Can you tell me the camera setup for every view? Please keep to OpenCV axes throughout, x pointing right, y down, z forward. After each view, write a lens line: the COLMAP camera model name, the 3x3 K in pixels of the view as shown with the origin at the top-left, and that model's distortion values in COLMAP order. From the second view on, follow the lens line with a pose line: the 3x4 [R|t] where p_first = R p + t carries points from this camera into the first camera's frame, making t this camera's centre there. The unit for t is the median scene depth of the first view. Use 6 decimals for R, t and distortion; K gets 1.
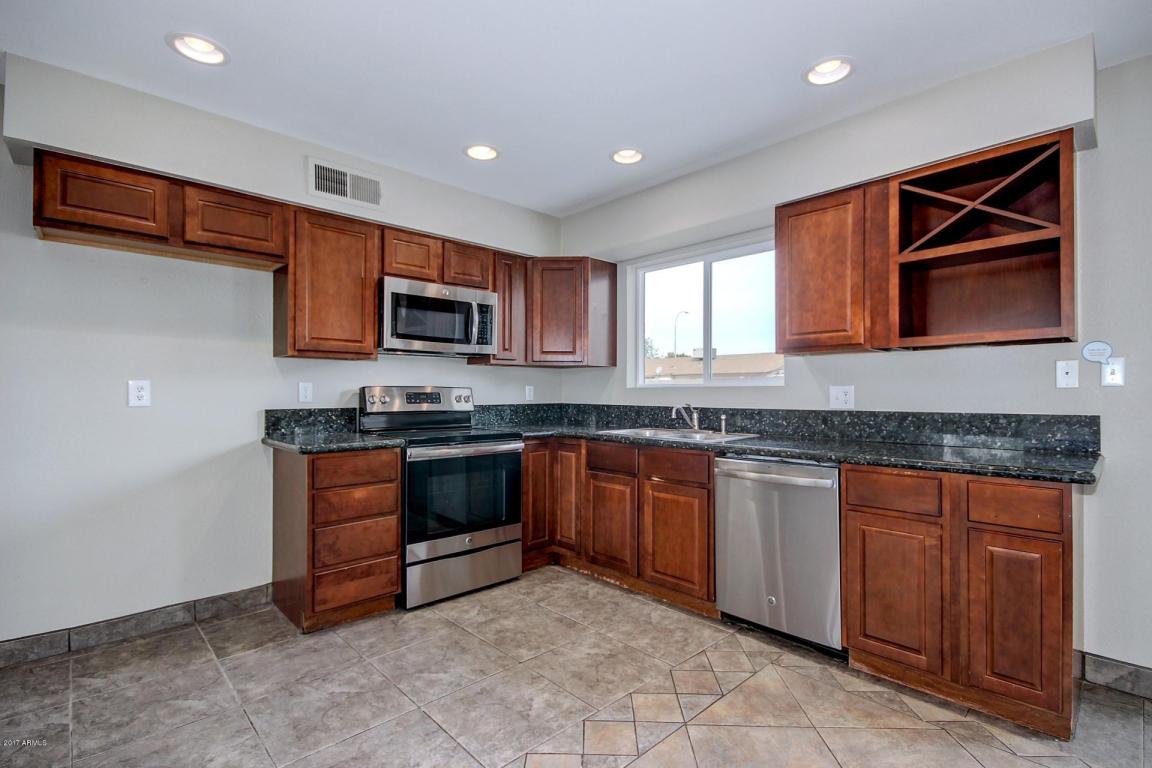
lens RADIAL K [[531.9, 0, 581.4], [0, 531.9, 389.5], [0, 0, 1]] dist [-0.000210, -0.005619]
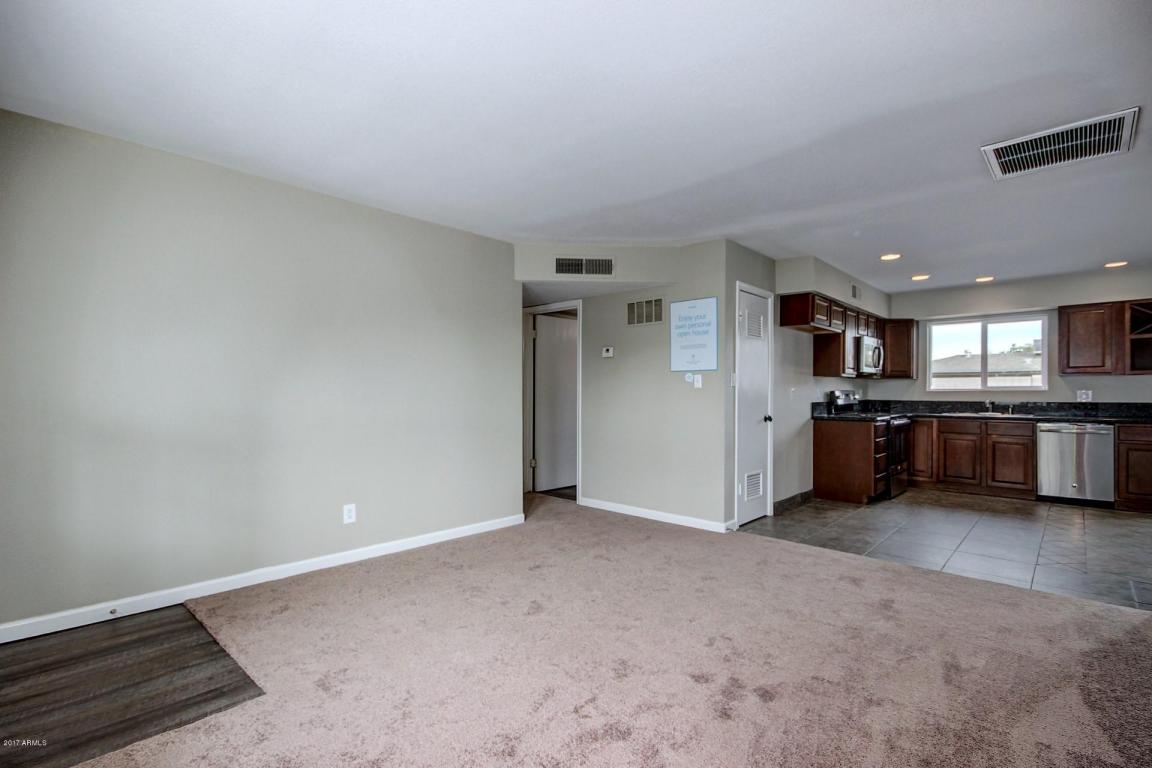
lens RADIAL K [[531.9, 0, 580.8], [0, 531.9, 386.6], [0, 0, 1]] dist [-0.000210, -0.005619]
pose [[0.998816, 0.001118, 0.048638, -1.771286], [-0.000987, 0.999996, -0.002720, -0.016835], [-0.048641, 0.002668, 0.998813, -1.106197]]
